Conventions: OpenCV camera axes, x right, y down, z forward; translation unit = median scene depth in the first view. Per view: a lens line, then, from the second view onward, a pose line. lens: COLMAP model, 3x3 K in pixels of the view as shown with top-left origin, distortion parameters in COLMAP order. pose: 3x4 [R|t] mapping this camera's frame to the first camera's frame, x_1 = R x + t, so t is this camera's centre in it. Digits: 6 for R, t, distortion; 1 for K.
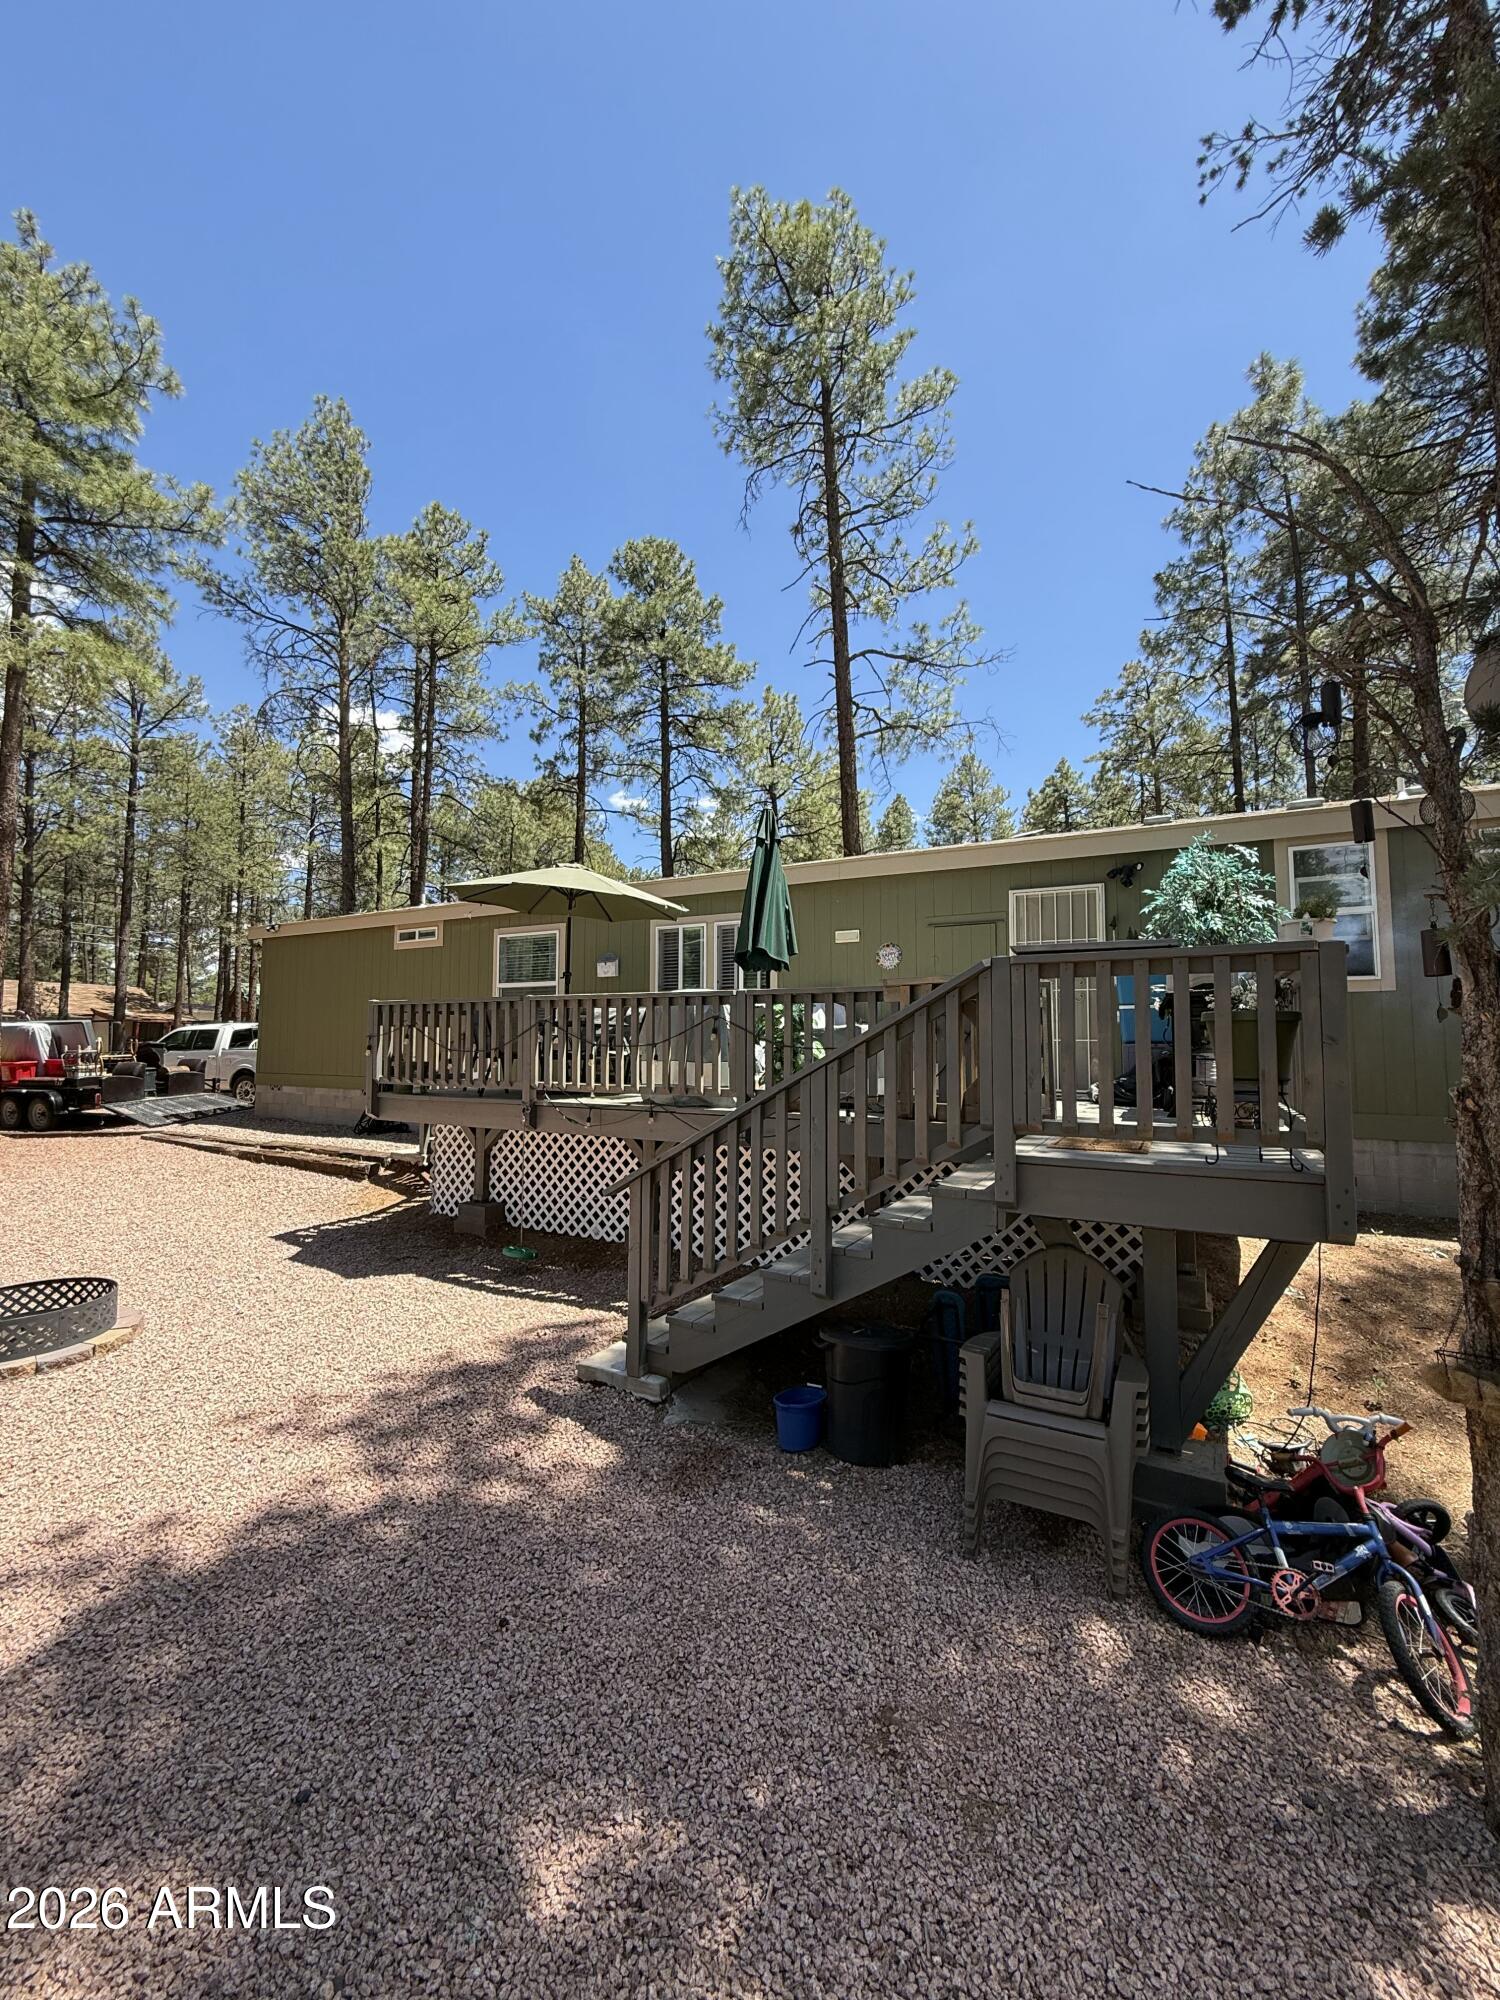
lens RADIAL K [[797.4, 0, 744.1], [0, 797.4, 997.2], [0, 0, 1]] dist [0.002319, -0.001723]
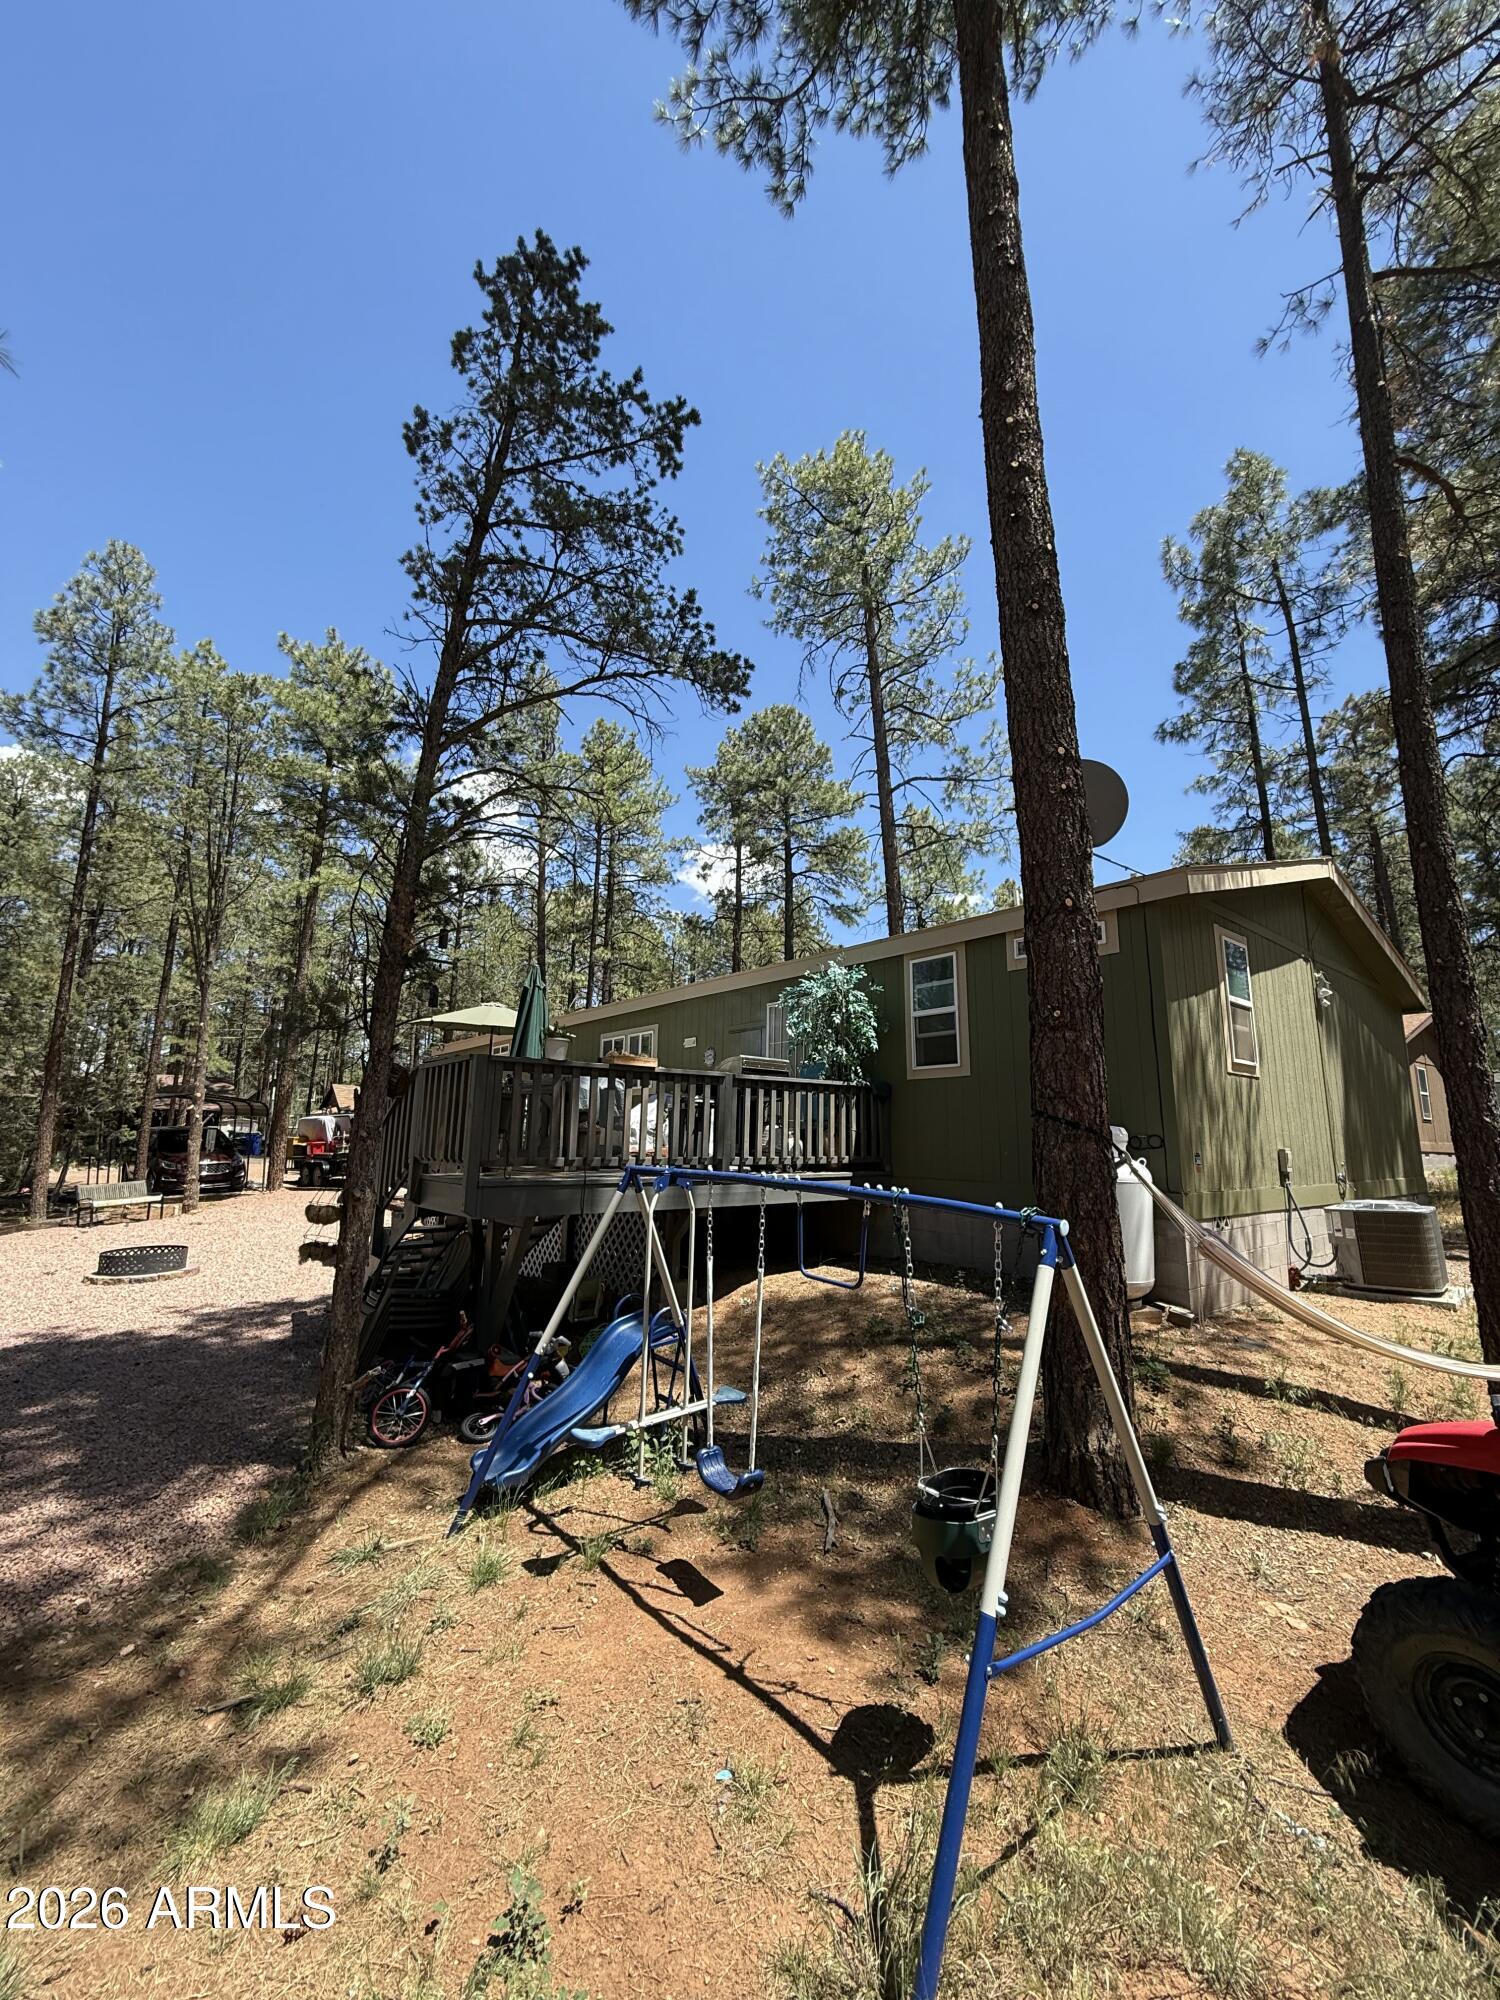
lens RADIAL K [[797.4, 0, 760.2], [0, 797.4, 996.1], [0, 0, 1]] dist [0.002319, -0.001723]
pose [[0.931743, -0.061133, -0.357934, 0.355223], [0.018456, 0.992425, -0.121456, 0.004986], [0.362648, 0.106560, 0.925814, -0.097707]]
